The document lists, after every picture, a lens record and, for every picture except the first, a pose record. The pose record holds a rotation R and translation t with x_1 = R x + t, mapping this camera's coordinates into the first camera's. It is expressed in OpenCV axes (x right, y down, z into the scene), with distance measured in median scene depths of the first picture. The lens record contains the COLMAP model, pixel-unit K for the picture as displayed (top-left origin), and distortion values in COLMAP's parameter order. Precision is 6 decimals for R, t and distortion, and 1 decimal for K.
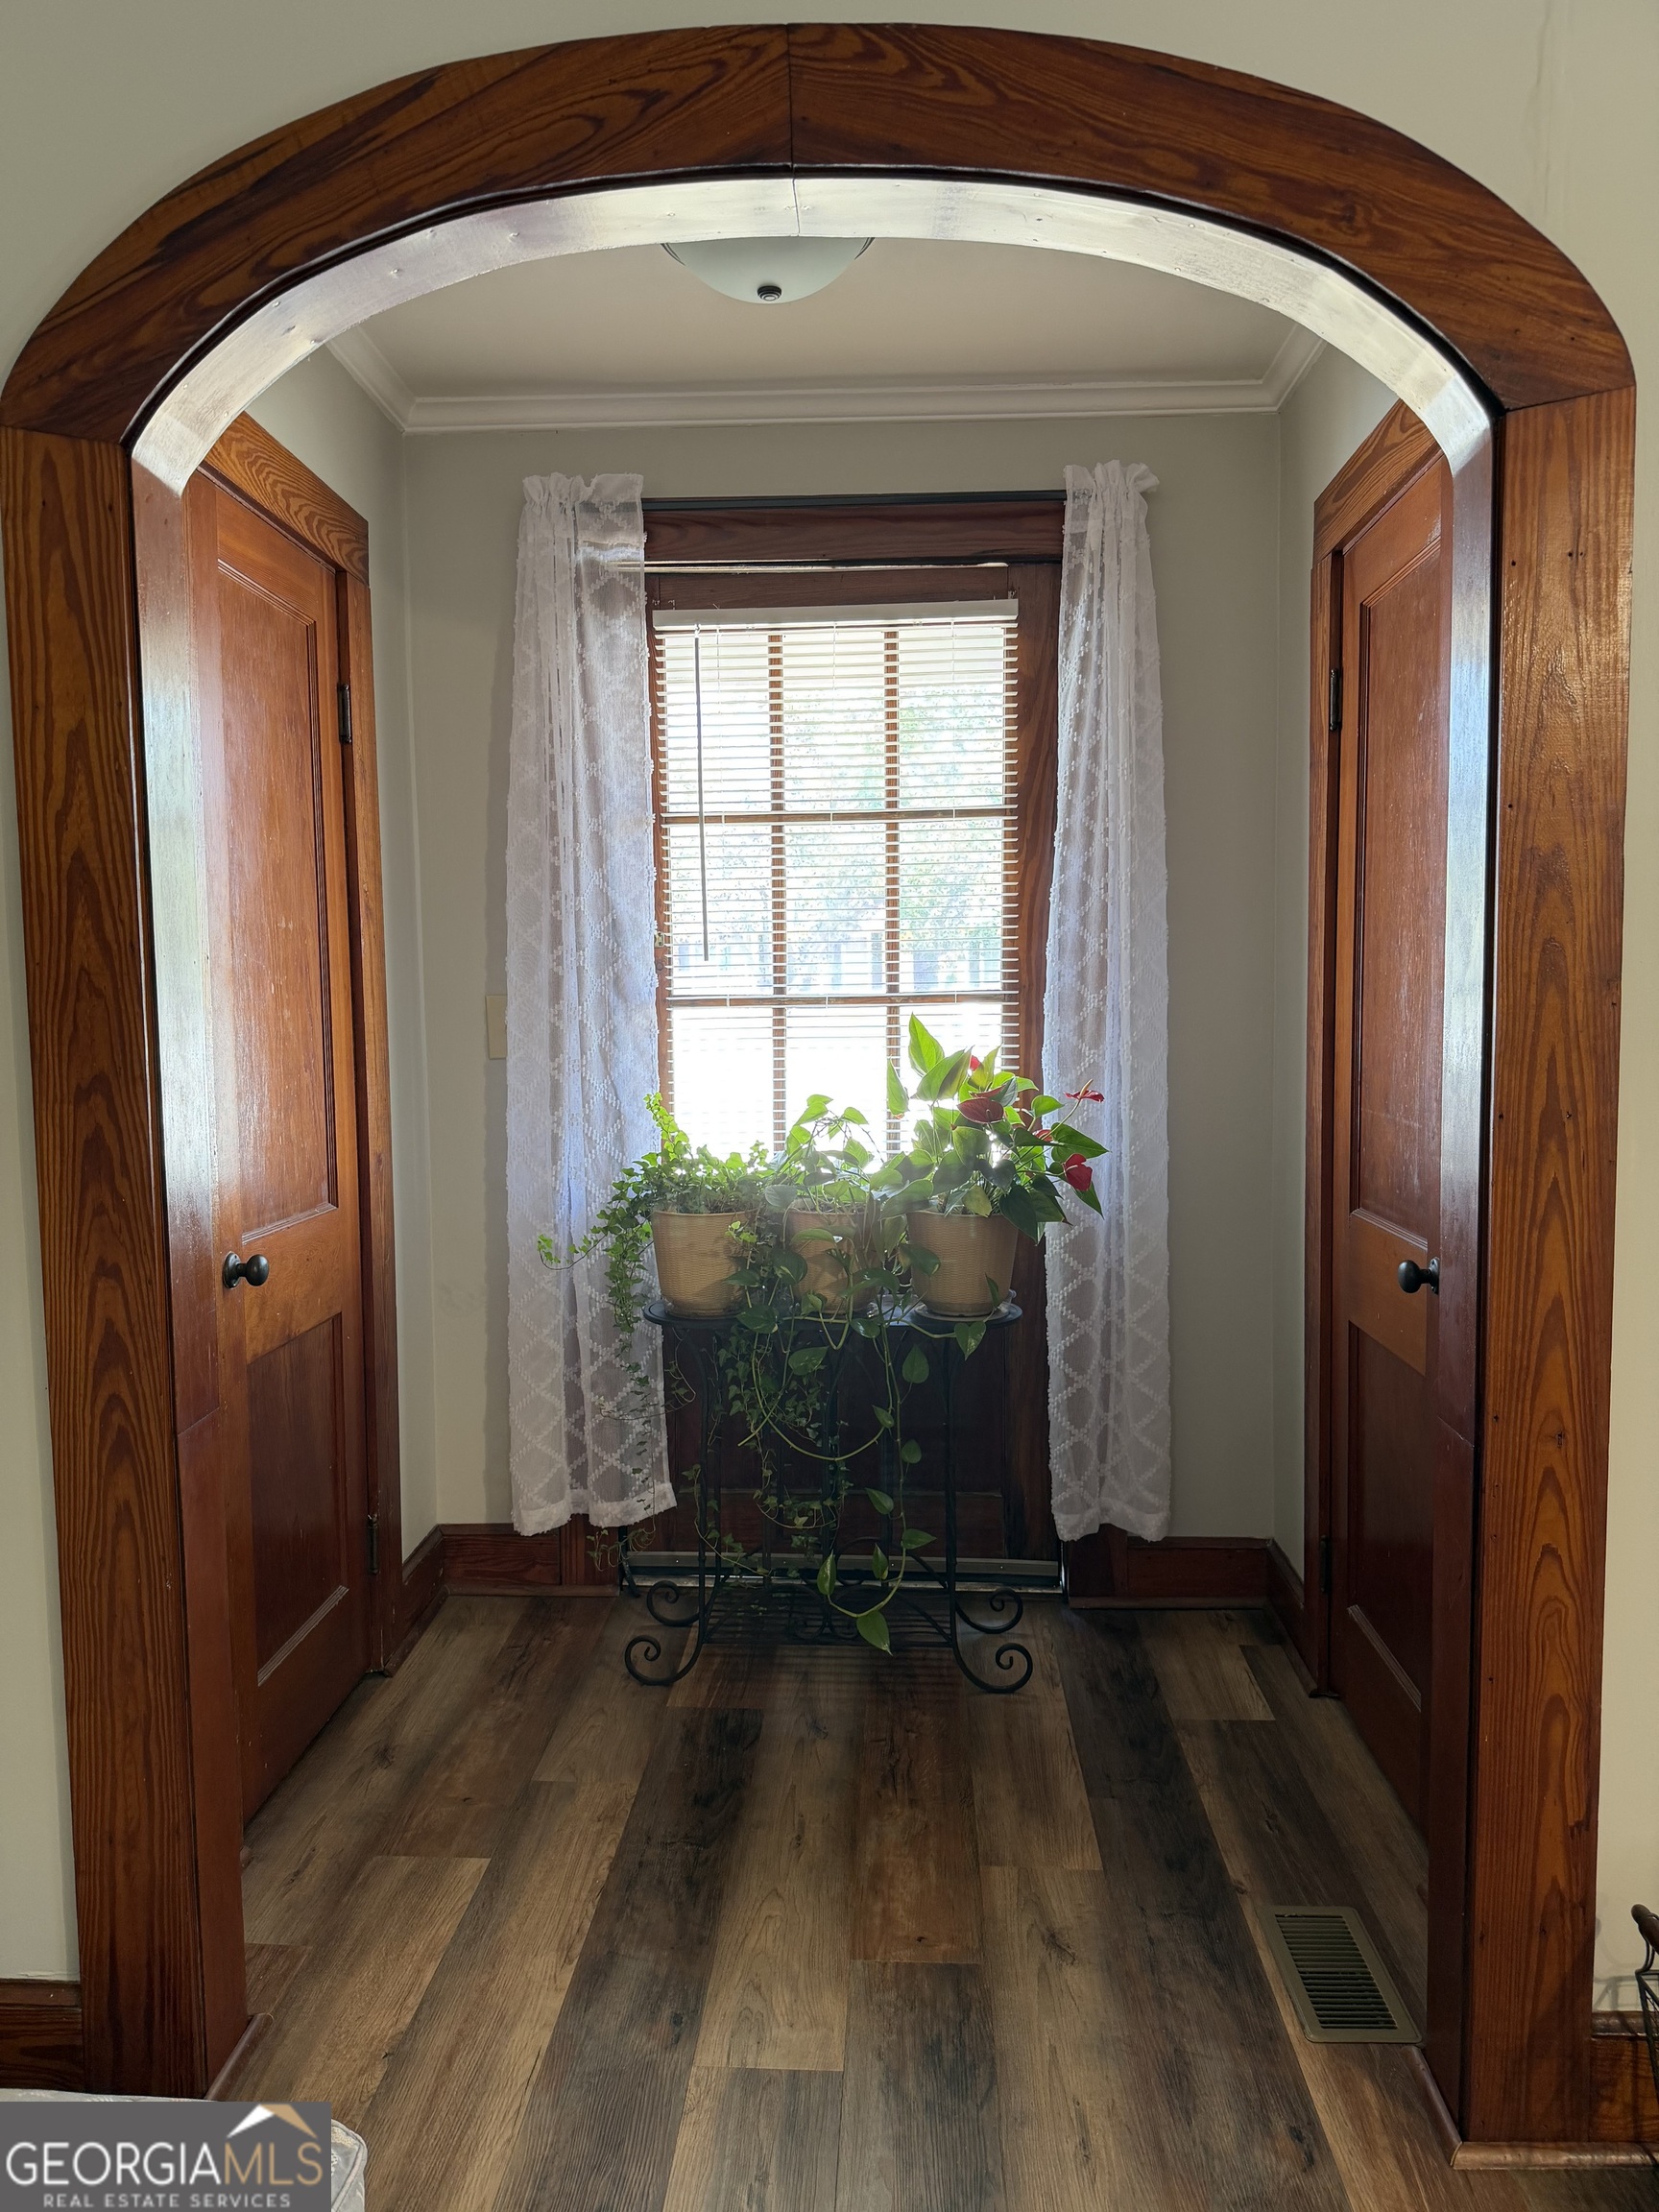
lens RADIAL K [[1541.3, 0, 820.0], [0, 1541.3, 1119.2], [0, 0, 1]] dist [0.131170, -0.206574]
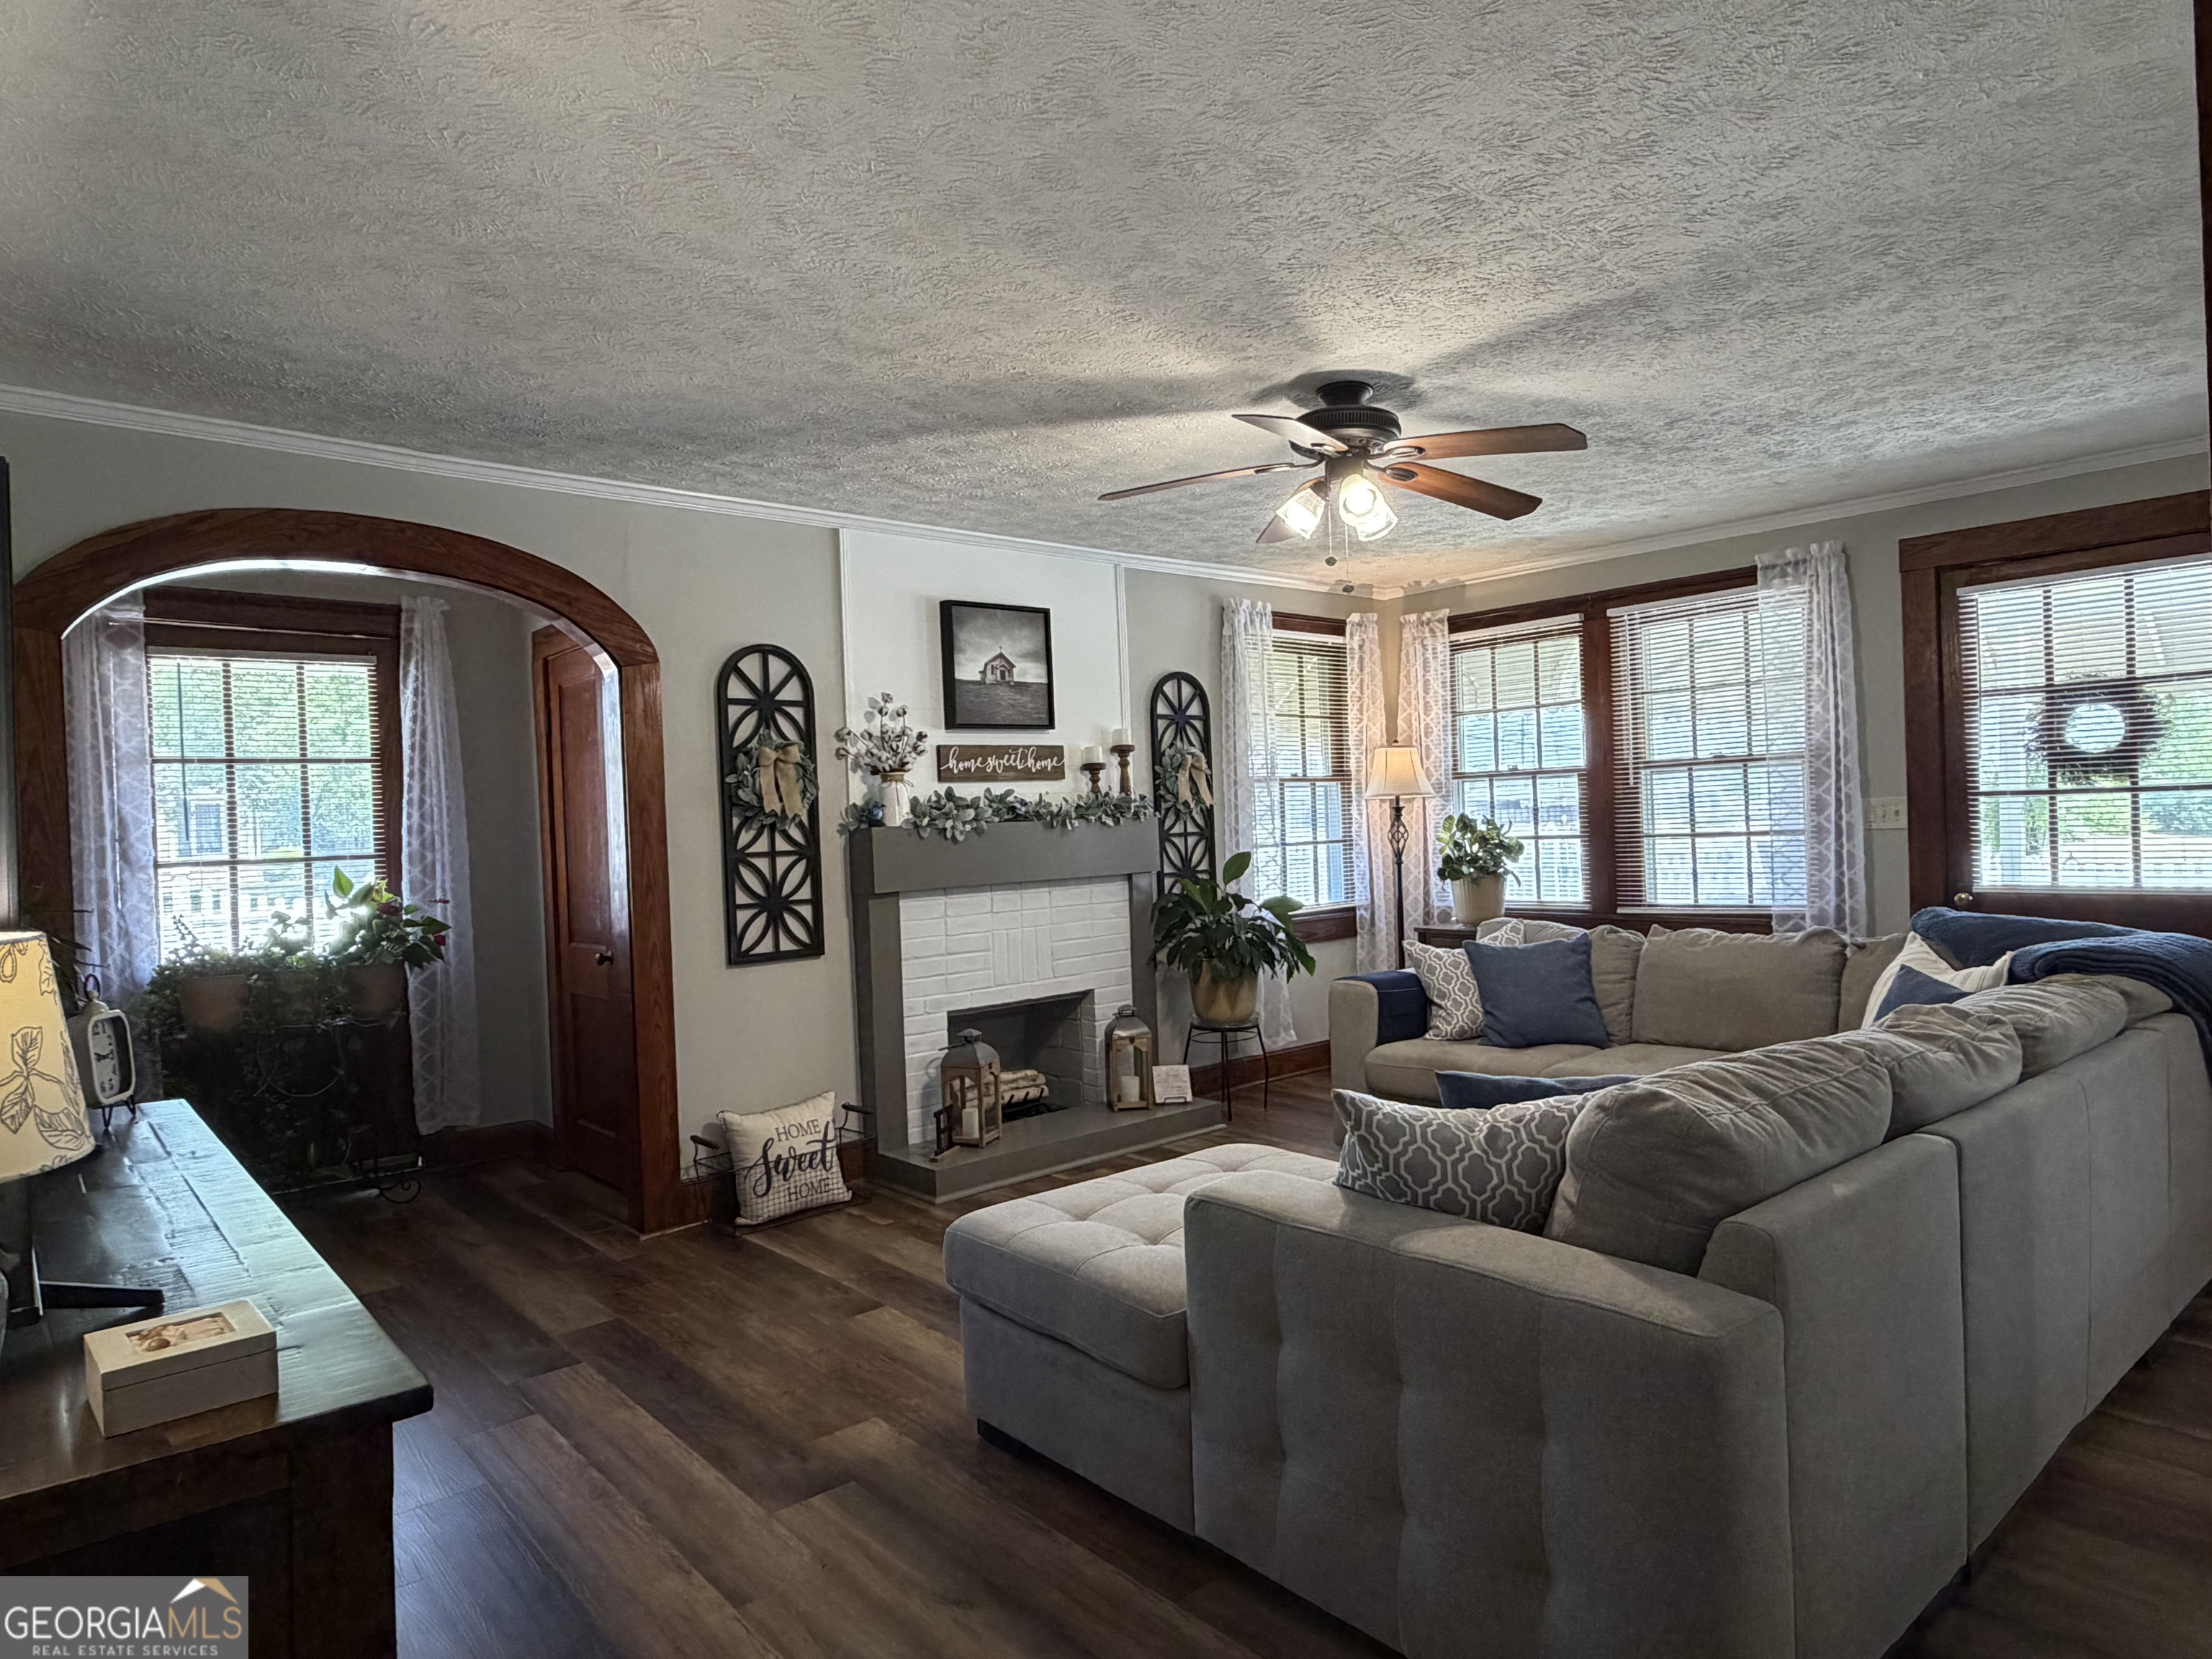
lens RADIAL K [[1319.3, 0, 1100.8], [0, 1319.3, 825.5], [0, 0, 1]] dist [-0.000169, 0.000798]
pose [[0.720036, -0.015735, 0.693758, -0.380981], [0.085966, 0.994064, -0.066677, 0.071484], [-0.688591, 0.107649, 0.717115, -0.818431]]
